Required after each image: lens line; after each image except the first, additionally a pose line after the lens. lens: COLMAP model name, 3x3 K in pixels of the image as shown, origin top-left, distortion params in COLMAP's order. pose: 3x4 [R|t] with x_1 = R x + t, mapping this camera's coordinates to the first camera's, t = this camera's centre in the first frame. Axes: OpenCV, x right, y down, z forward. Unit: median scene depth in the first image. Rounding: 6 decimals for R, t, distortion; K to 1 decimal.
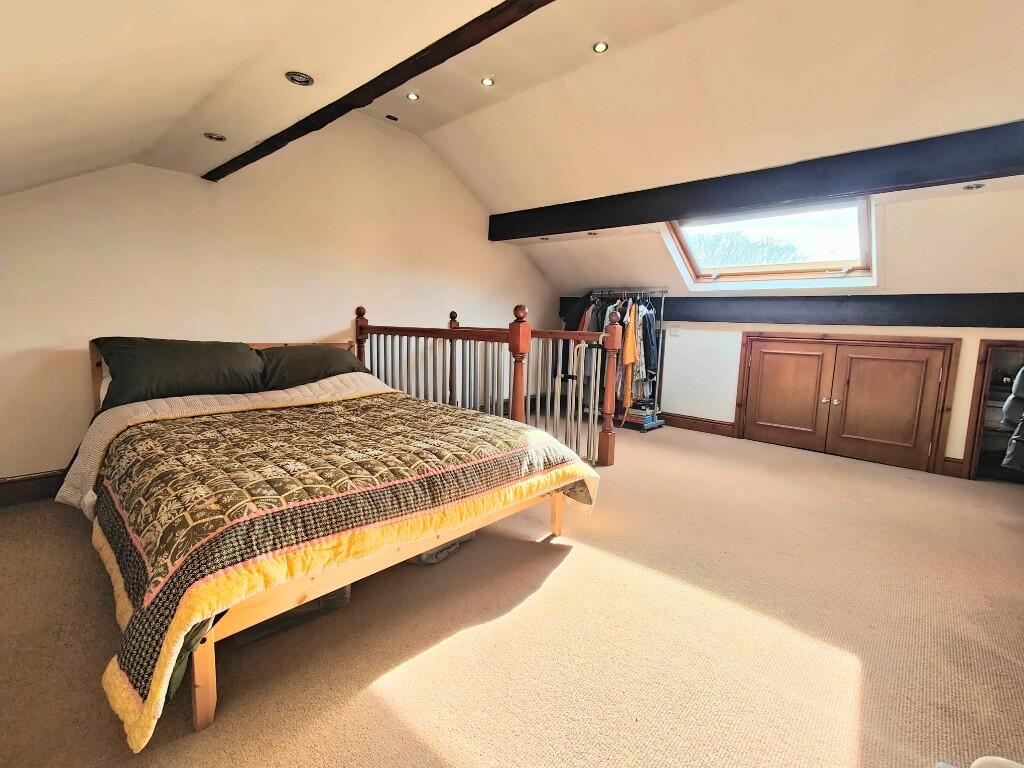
lens RADIAL K [[452.8, 0, 510.4], [0, 452.8, 381.5], [0, 0, 1]] dist [0.008692, 0.000487]
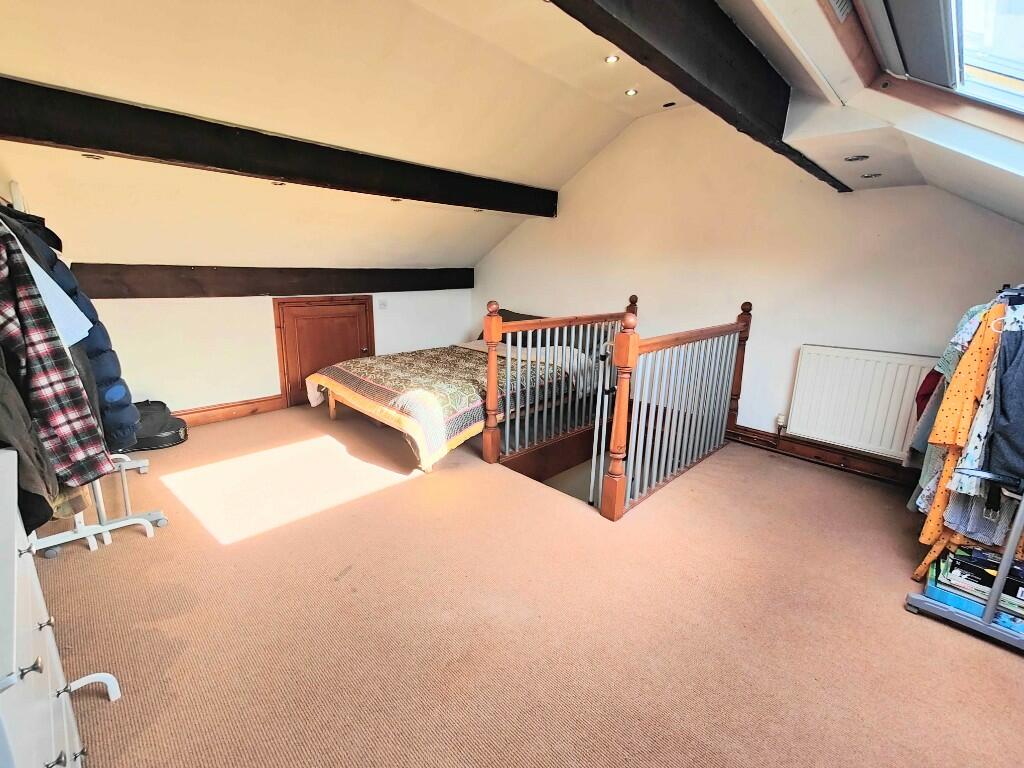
lens RADIAL K [[452.8, 0, 510.6], [0, 452.8, 380.1], [0, 0, 1]] dist [0.008692, 0.000487]
pose [[-0.018238, 0.215497, -0.976334, 1.561035], [-0.151964, 0.964554, 0.215736, -0.297193], [0.988218, 0.152302, 0.015156, 1.350883]]
